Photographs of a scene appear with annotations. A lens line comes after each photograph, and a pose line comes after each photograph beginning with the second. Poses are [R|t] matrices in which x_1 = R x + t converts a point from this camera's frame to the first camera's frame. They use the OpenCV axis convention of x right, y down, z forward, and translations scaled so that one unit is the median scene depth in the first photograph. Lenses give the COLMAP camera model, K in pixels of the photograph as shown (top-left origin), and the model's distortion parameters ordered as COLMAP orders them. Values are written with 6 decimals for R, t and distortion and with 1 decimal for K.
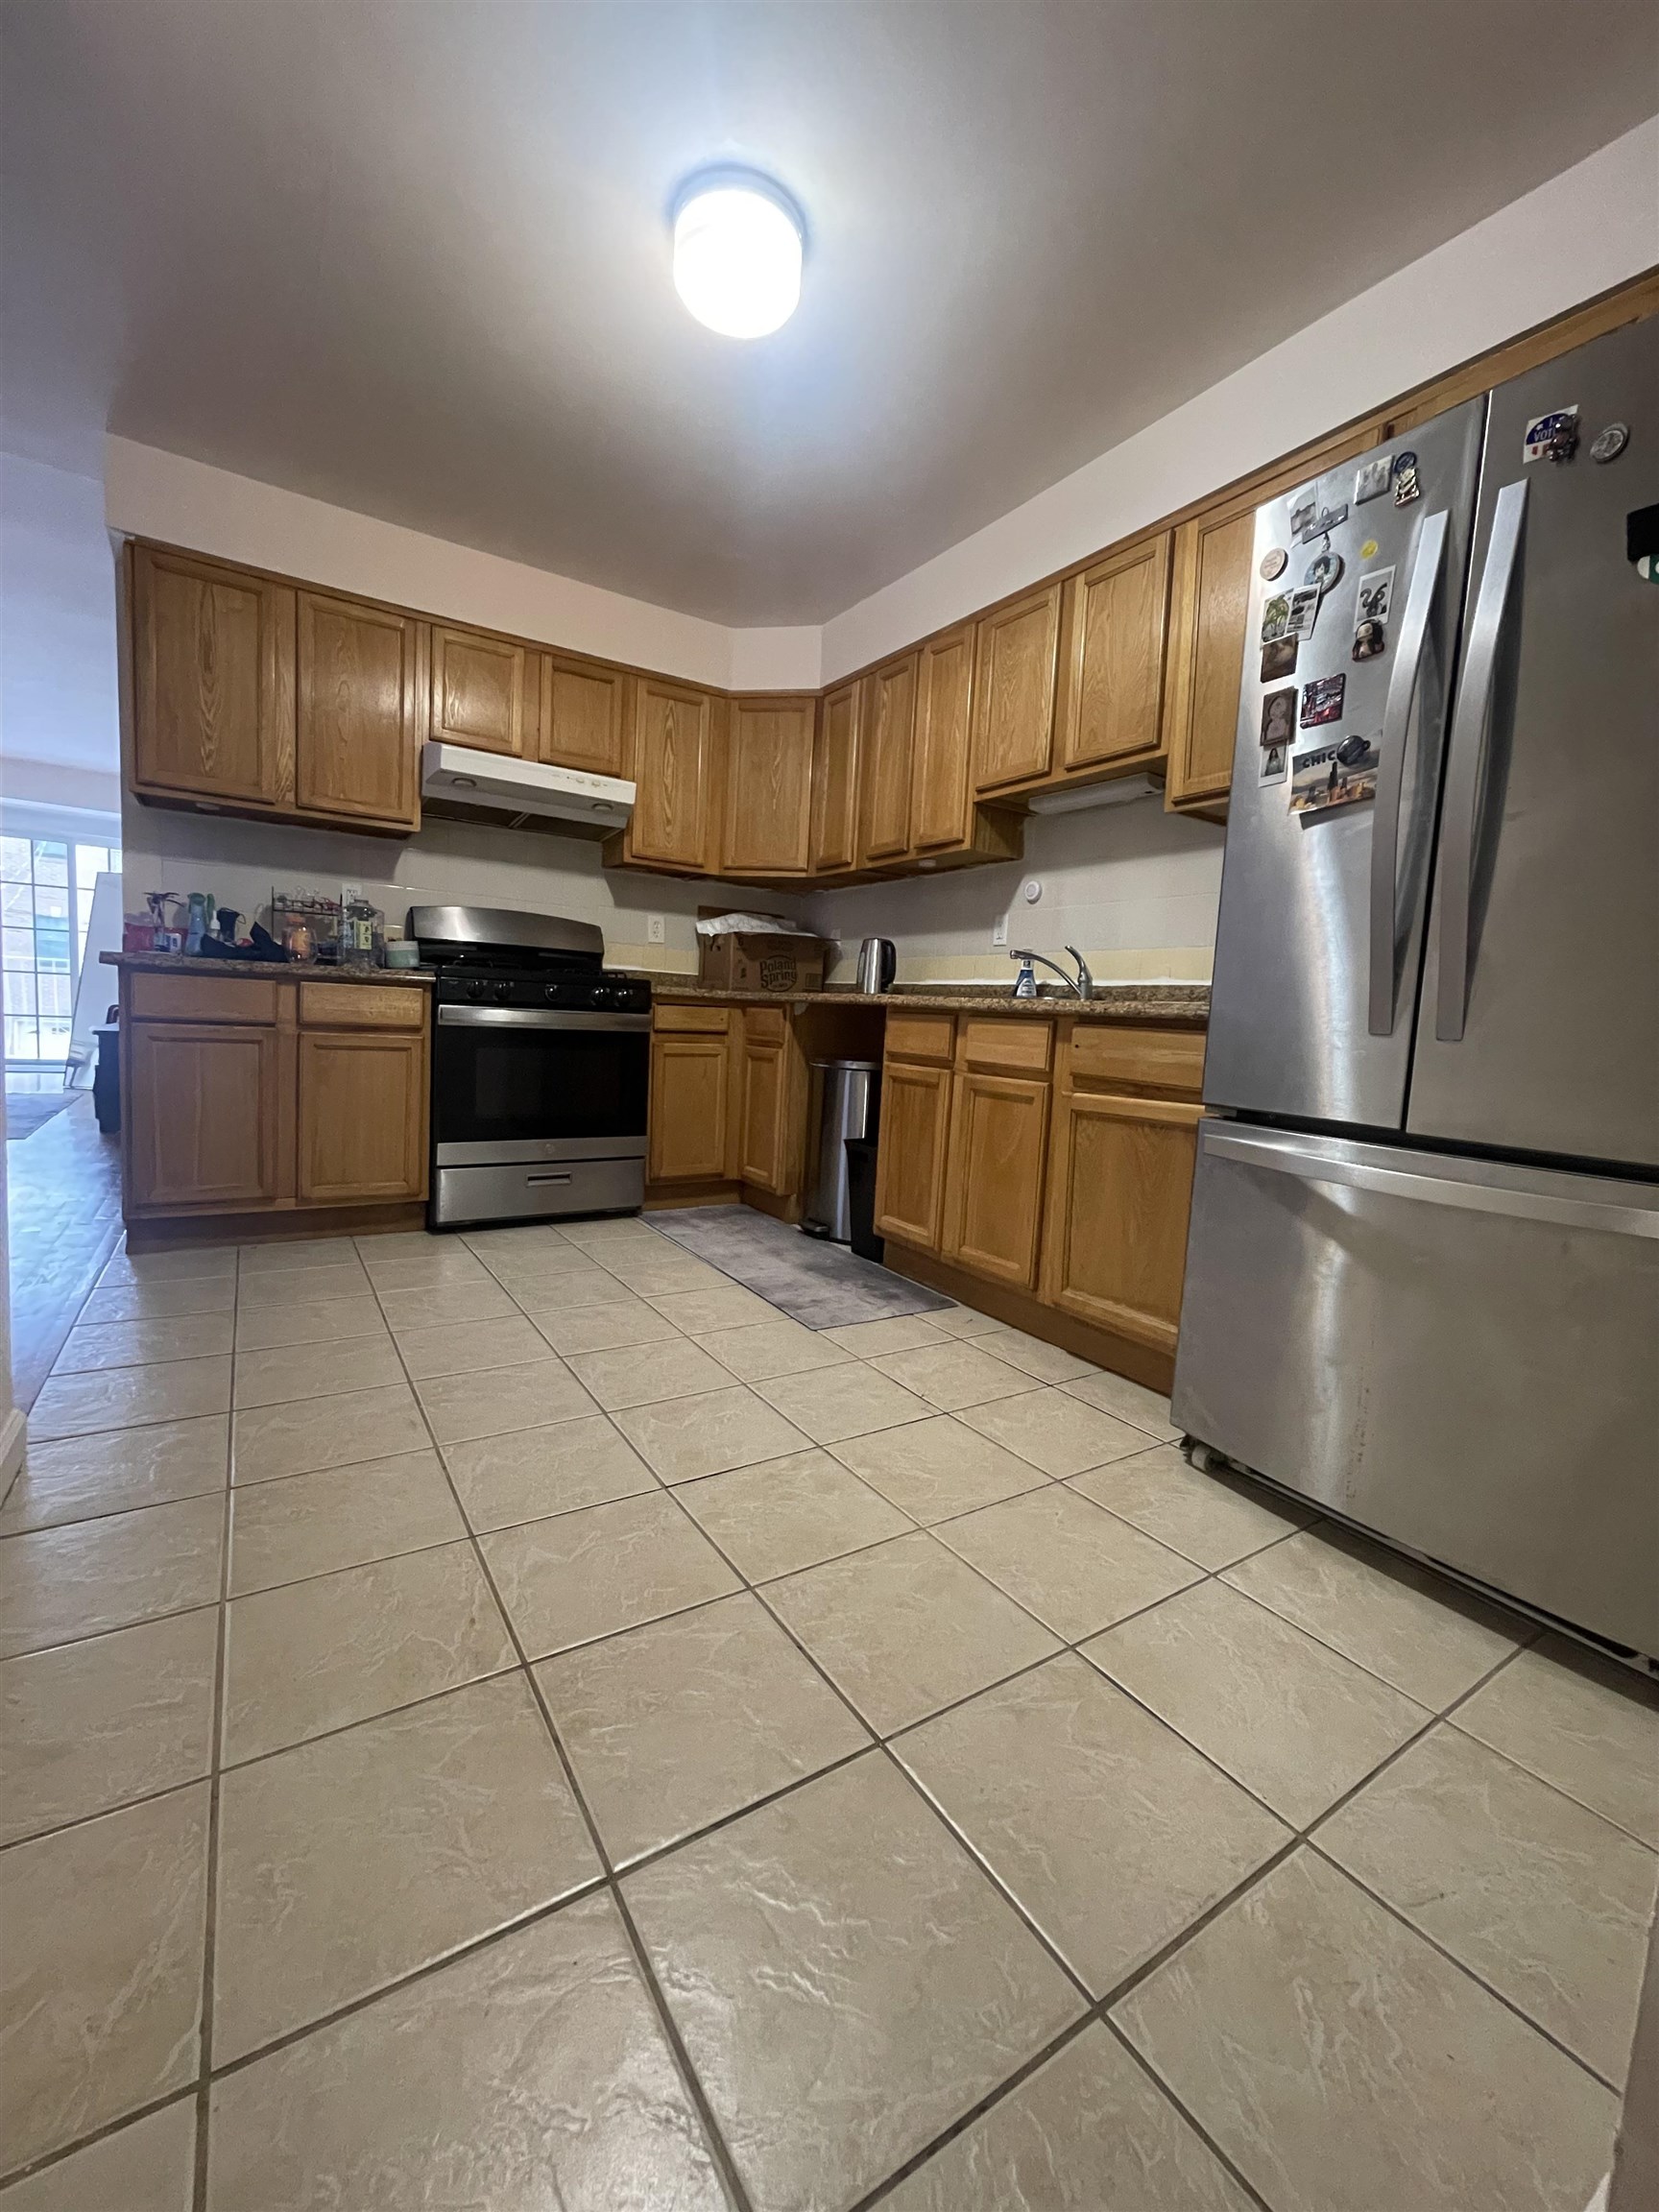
lens RADIAL K [[896.8, 0, 837.7], [0, 896.8, 1095.7], [0, 0, 1]] dist [-0.002589, 0.000817]
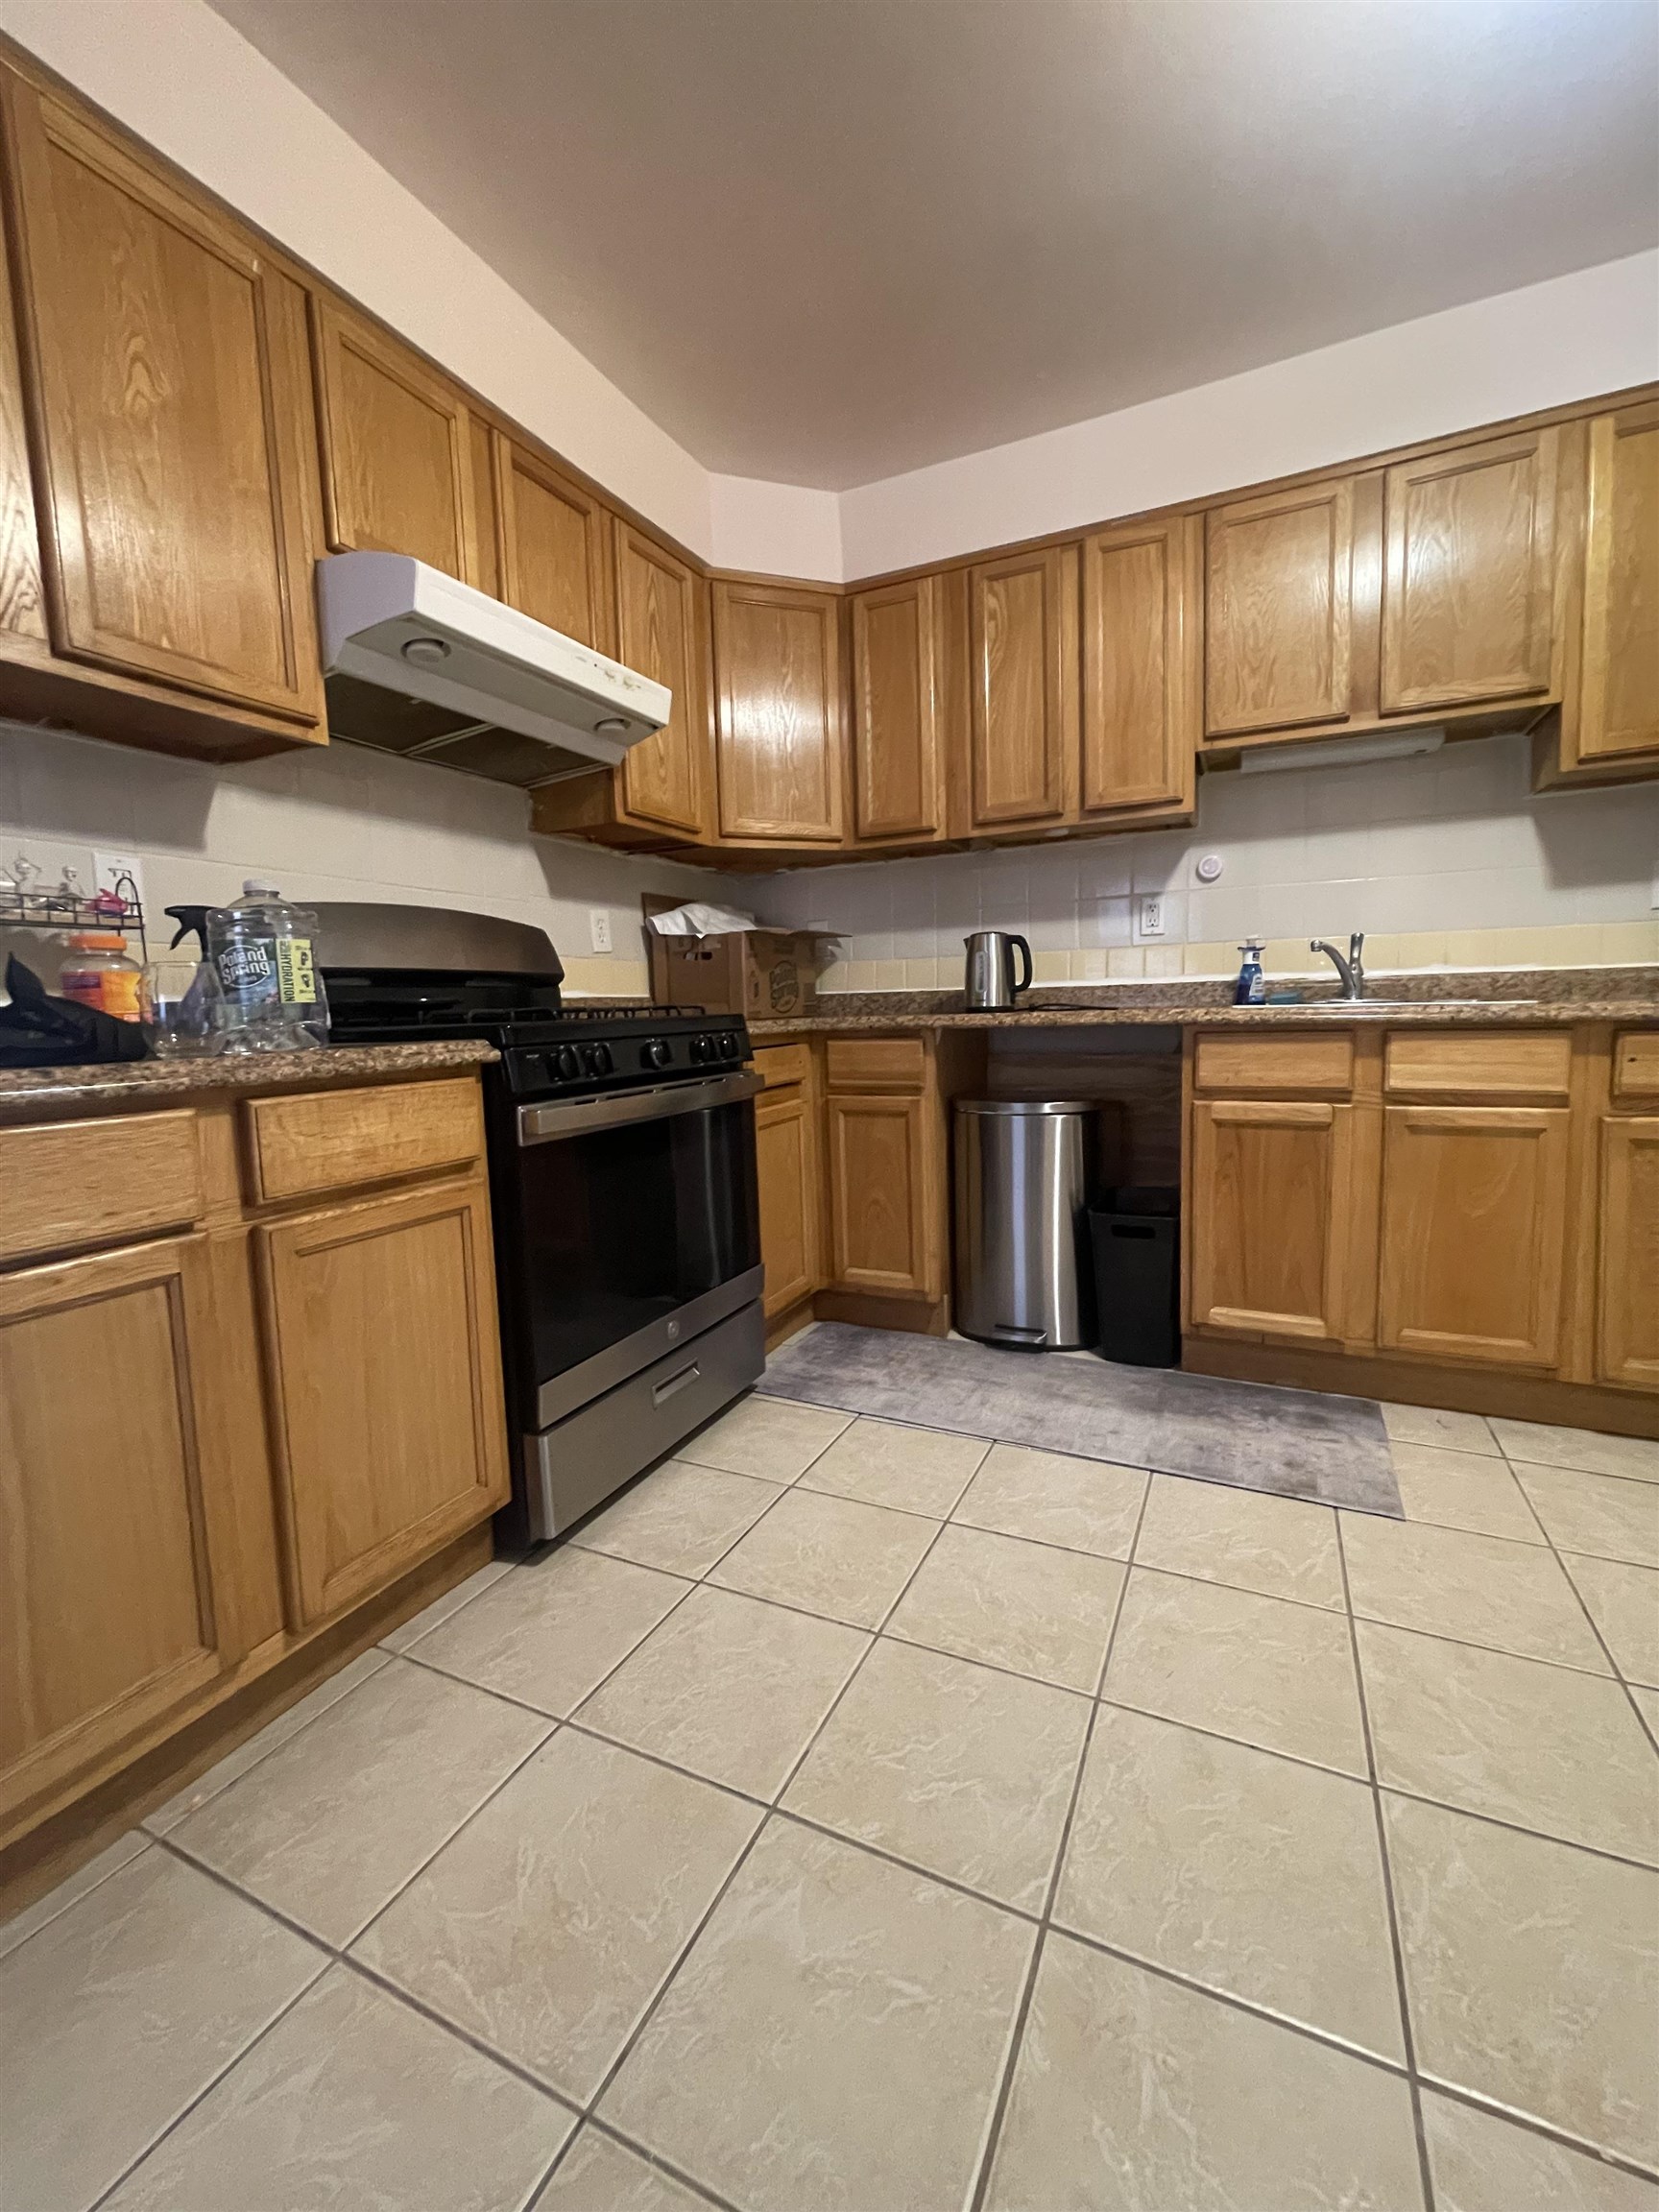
lens RADIAL K [[896.8, 0, 835.2], [0, 896.8, 1091.4], [0, 0, 1]] dist [-0.002589, 0.000817]
pose [[0.851231, -0.128731, 0.508757, -0.588402], [0.122872, 0.991390, 0.045267, -0.118892], [-0.510204, 0.023979, 0.859719, 0.540297]]
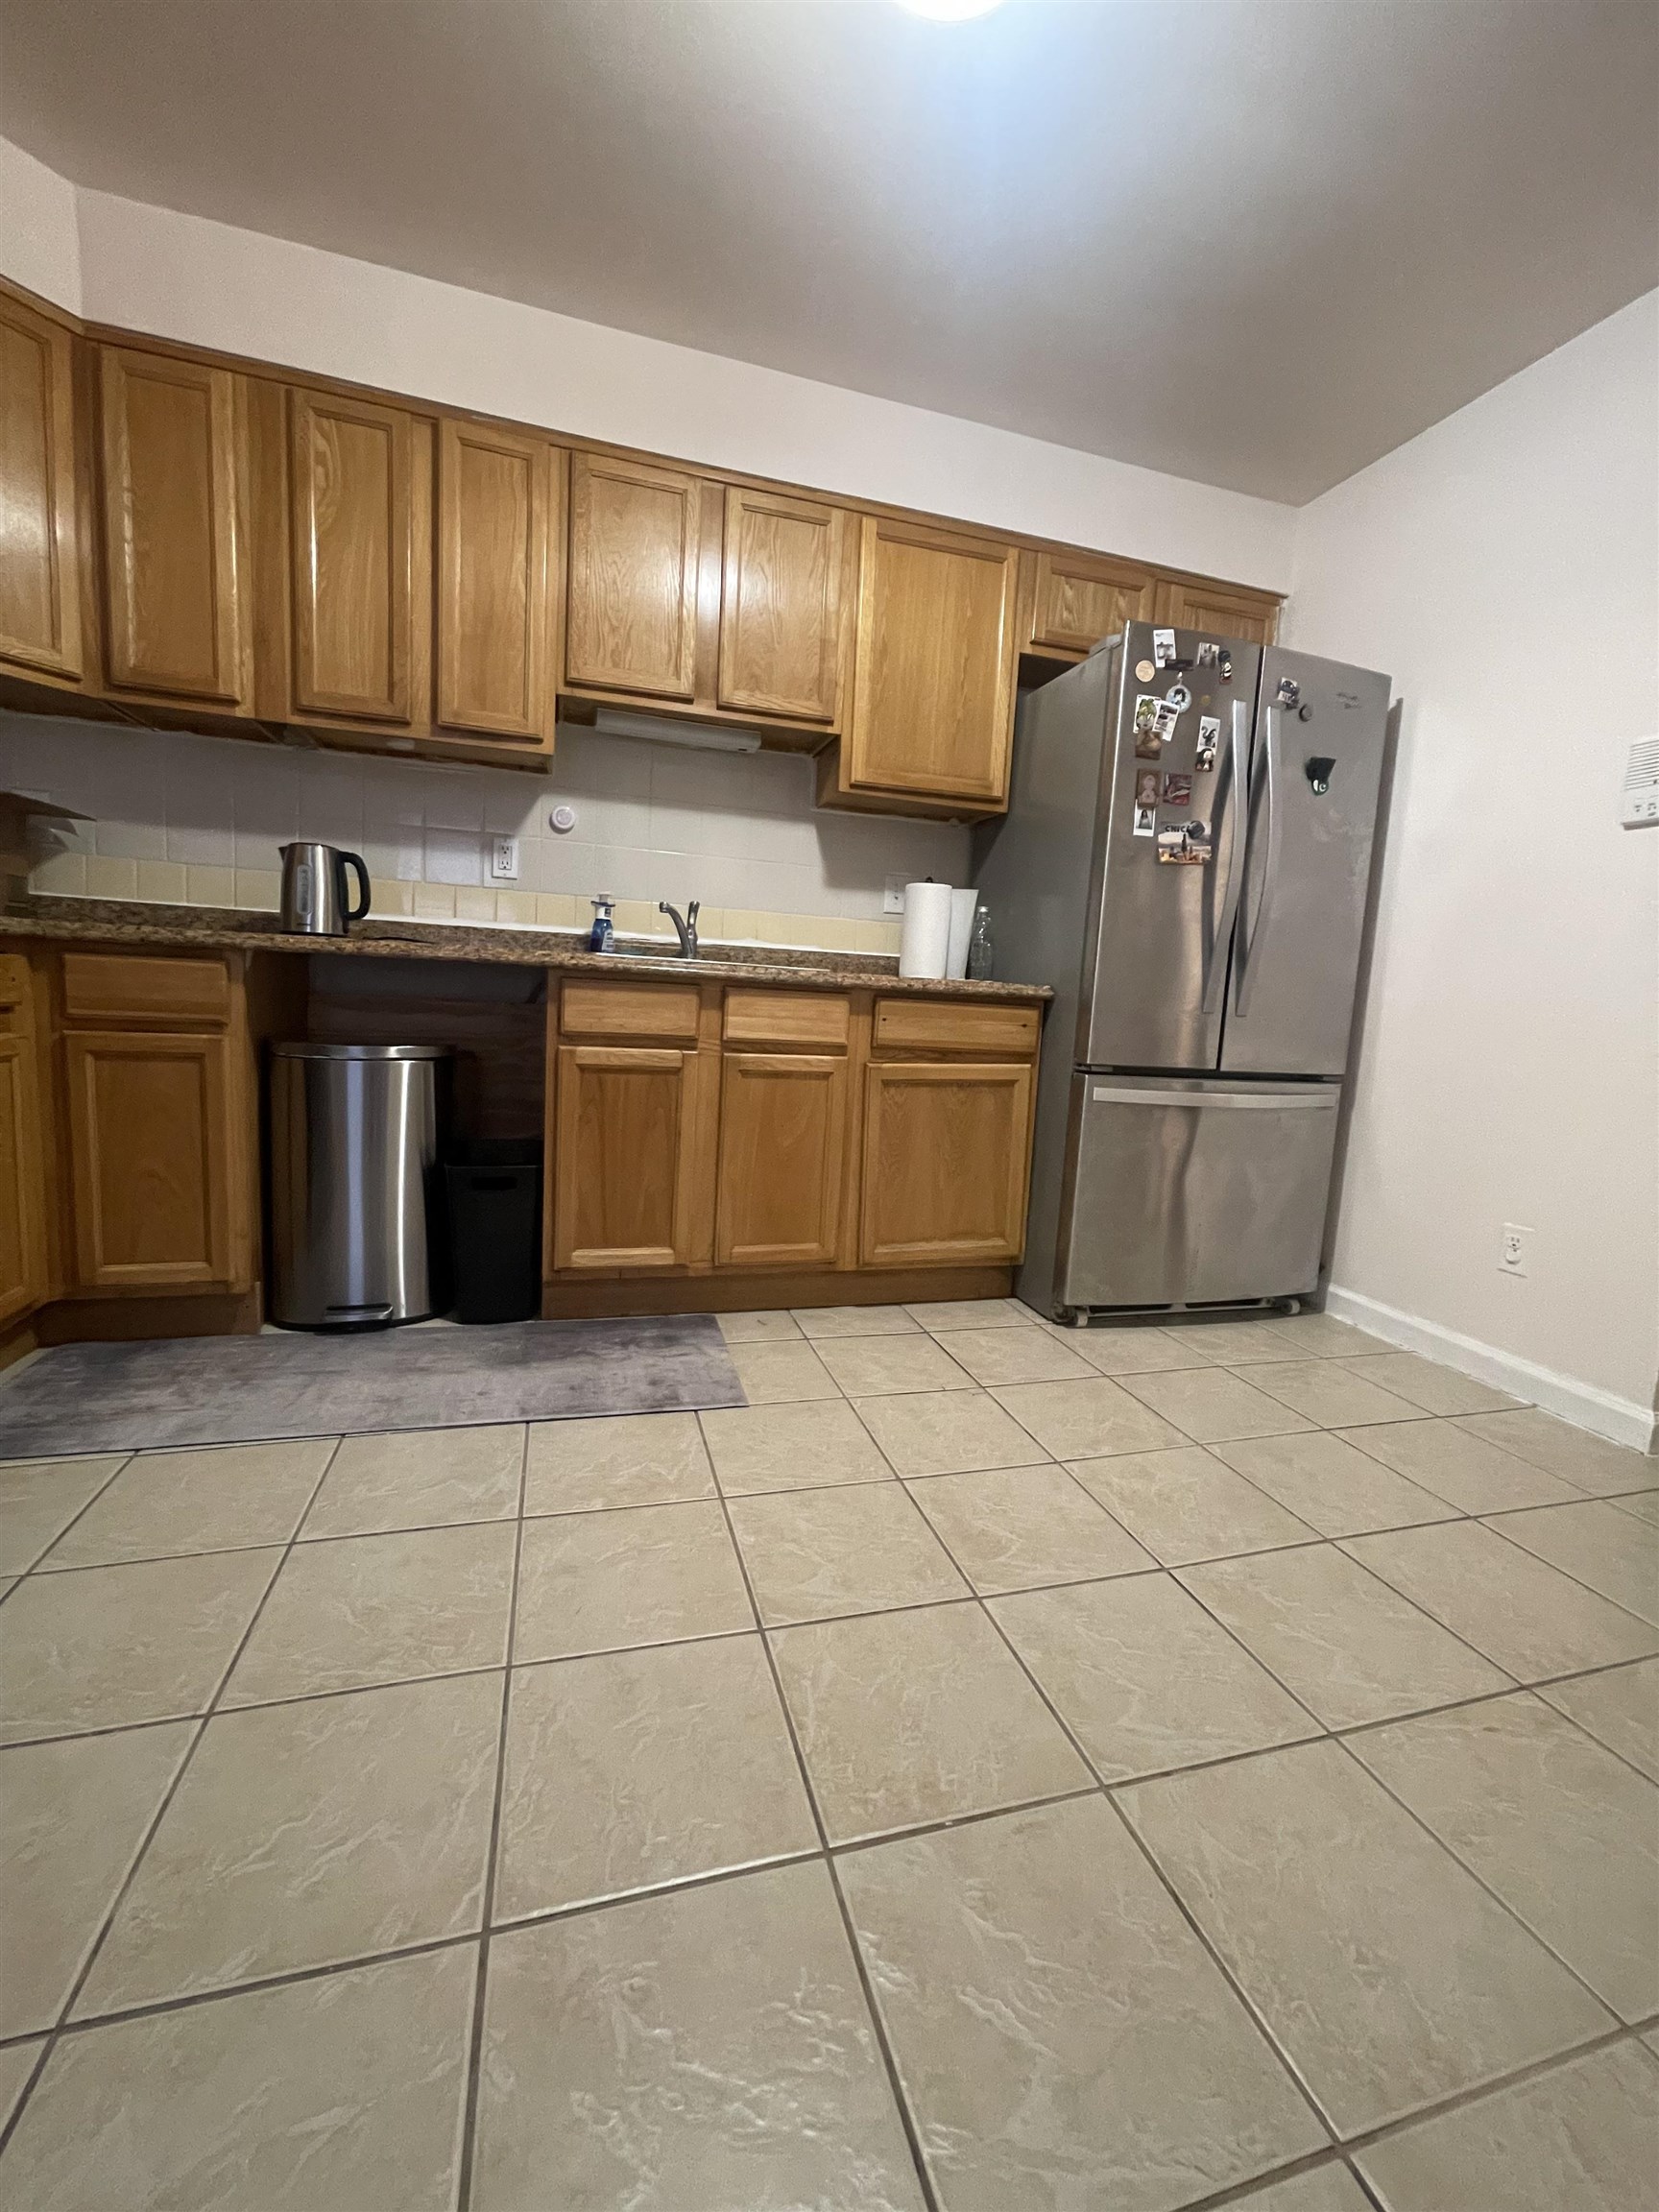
lens RADIAL K [[896.8, 0, 837.7], [0, 896.8, 1091.5], [0, 0, 1]] dist [-0.002589, 0.000817]
pose [[0.284223, -0.147529, 0.947339, -0.596771], [0.046968, 0.989046, 0.139933, -0.095631], [-0.957607, 0.004722, 0.288039, 0.597485]]
